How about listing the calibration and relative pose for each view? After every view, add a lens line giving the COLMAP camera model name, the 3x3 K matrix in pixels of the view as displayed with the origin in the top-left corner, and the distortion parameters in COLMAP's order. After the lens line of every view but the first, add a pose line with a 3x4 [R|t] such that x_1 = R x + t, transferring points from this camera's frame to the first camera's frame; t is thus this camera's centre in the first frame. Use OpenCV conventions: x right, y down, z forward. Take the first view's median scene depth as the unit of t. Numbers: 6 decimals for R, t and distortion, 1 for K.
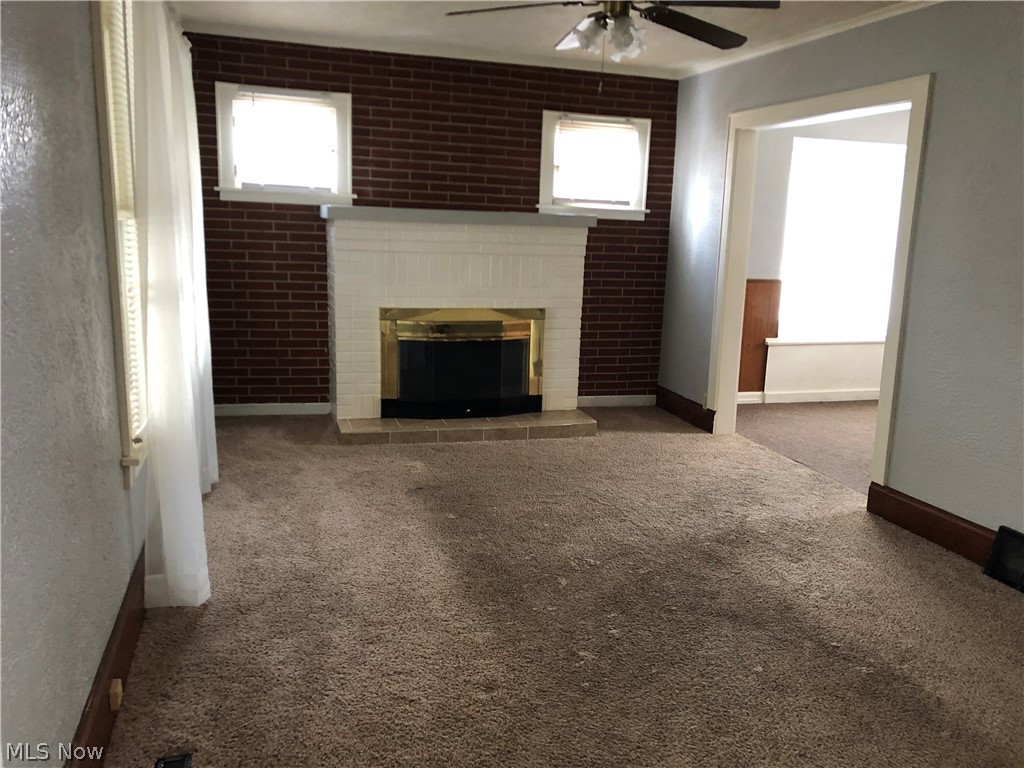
lens RADIAL K [[849.0, 0, 508.6], [0, 849.0, 402.5], [0, 0, 1]] dist [0.044019, -0.005764]
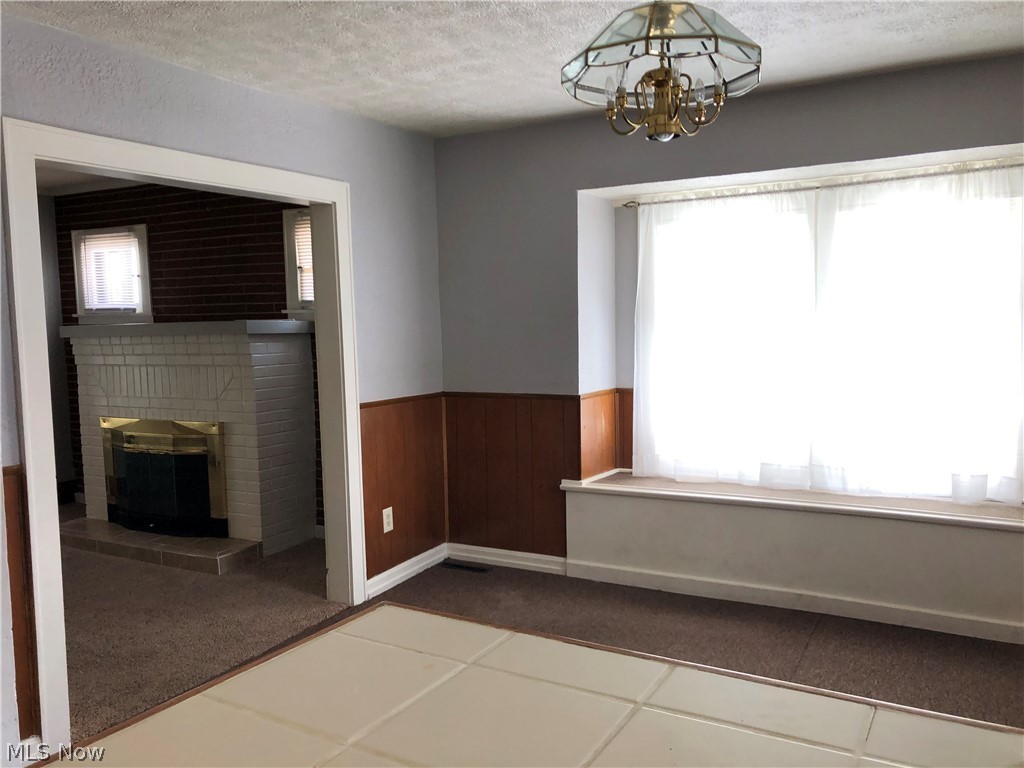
lens RADIAL K [[849.0, 0, 508.6], [0, 849.0, 402.5], [0, 0, 1]] dist [0.044019, -0.005764]
pose [[0.675634, 0.034066, -0.736450, 0.917968], [-0.091167, 0.995125, -0.037606, -0.127525], [0.731579, 0.092548, 0.675446, 0.594040]]
